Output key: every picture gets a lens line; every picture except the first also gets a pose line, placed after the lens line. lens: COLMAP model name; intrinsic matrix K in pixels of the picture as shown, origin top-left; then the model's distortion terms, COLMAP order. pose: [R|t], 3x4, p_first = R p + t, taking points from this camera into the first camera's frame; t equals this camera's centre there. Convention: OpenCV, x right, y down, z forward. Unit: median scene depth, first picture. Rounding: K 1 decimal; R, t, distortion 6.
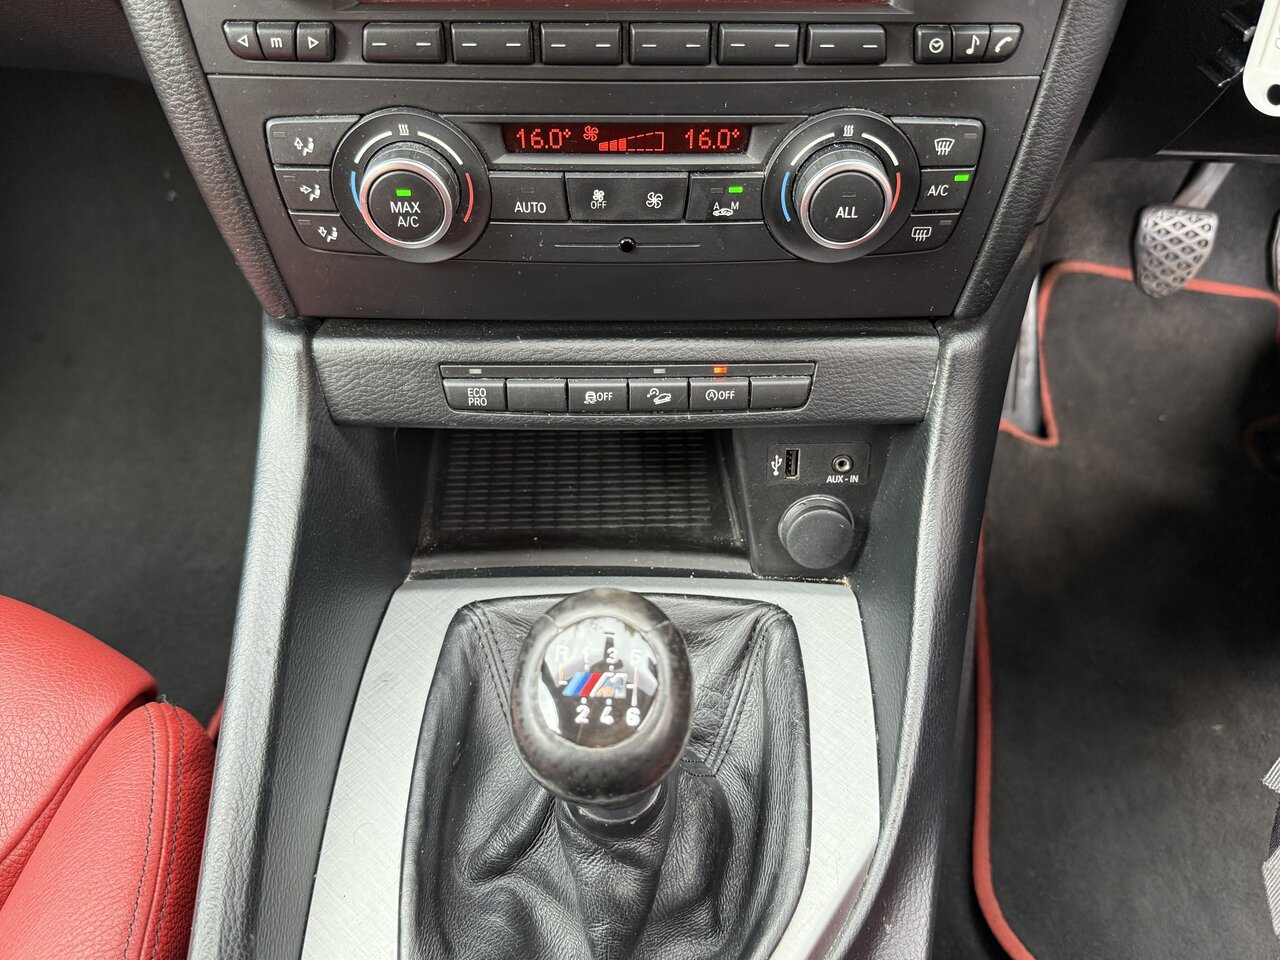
lens RADIAL K [[1077.1, 0, 640.0], [0, 1077.1, 480.0], [0, 0, 1]] dist [0.128691, -0.256586]
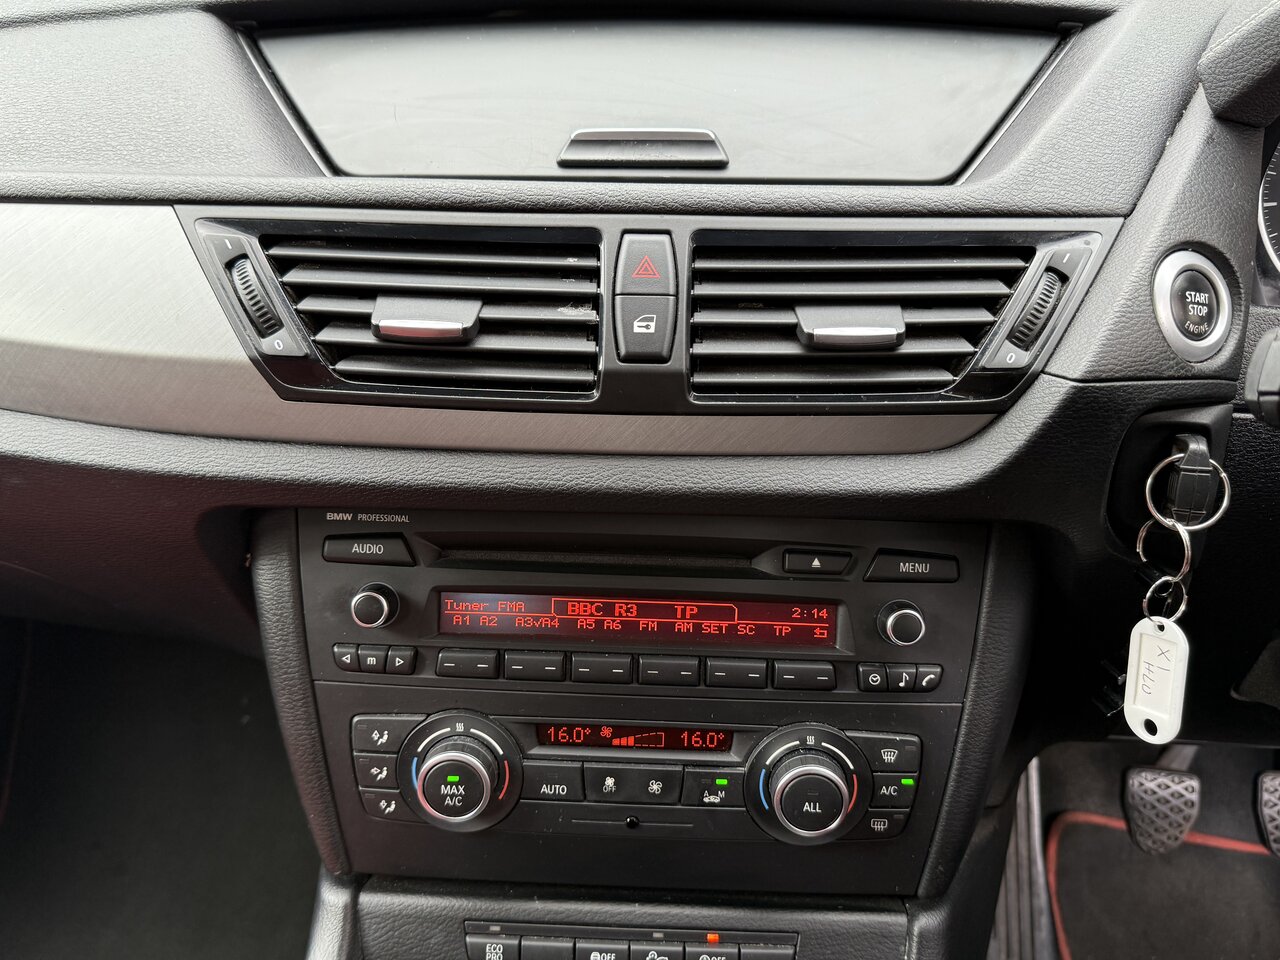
lens RADIAL K [[1077.1, 0, 640.0], [0, 1077.1, 480.0], [0, 0, 1]] dist [0.128691, -0.256586]
pose [[0.998676, 0.026145, -0.044292, 0.041372], [-0.042740, 0.900908, -0.431900, -0.040193], [0.028611, 0.433221, 0.900833, -0.253658]]
